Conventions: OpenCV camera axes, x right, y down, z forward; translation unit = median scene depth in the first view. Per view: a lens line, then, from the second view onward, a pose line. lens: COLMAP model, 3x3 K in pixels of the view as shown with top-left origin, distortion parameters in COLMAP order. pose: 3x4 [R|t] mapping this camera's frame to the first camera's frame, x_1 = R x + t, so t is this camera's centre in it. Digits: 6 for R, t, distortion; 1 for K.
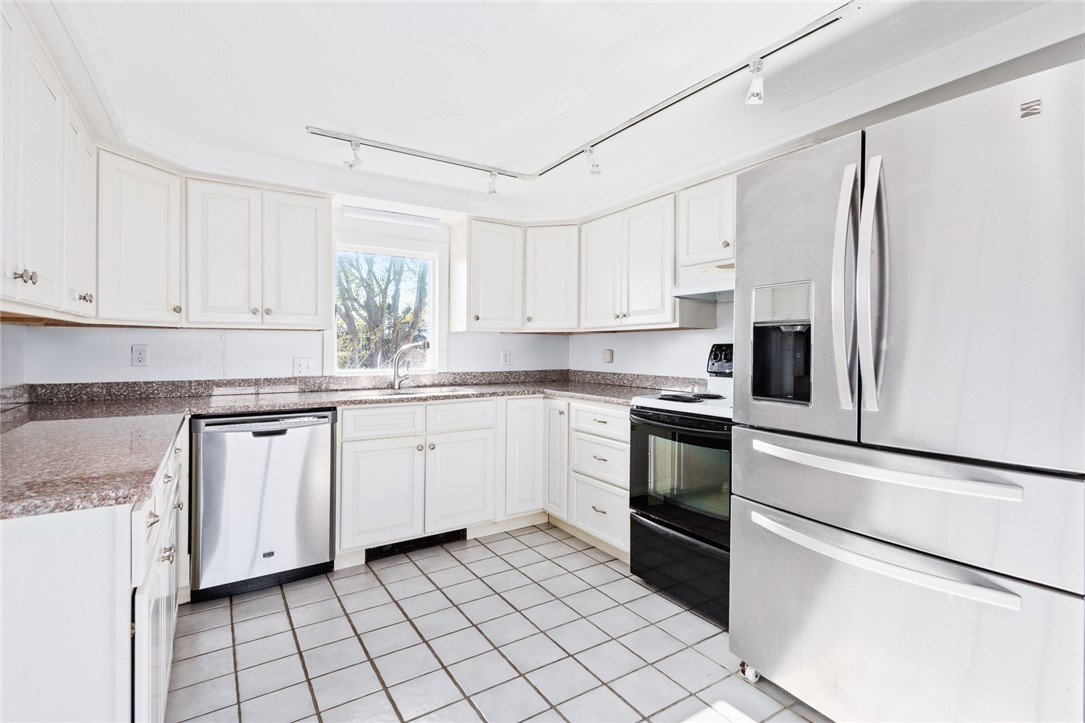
lens RADIAL K [[481.9, 0, 547.8], [0, 481.9, 347.5], [0, 0, 1]] dist [0.003729, 0.000358]
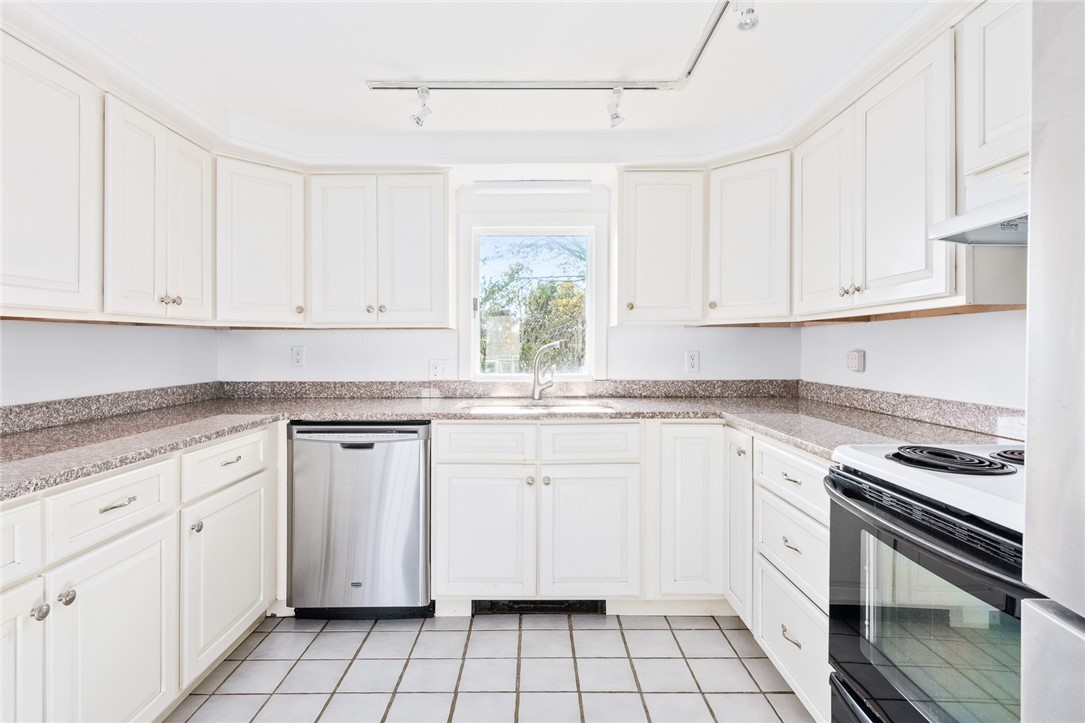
lens RADIAL K [[507.3, 0, 554.6], [0, 507.3, 344.3], [0, 0, 1]] dist [0.006087, 0.000574]
pose [[0.847505, -0.005549, -0.530758, 0.185613], [0.003938, 0.999984, -0.004167, -0.002185], [0.530773, 0.001441, 0.847513, 0.342558]]
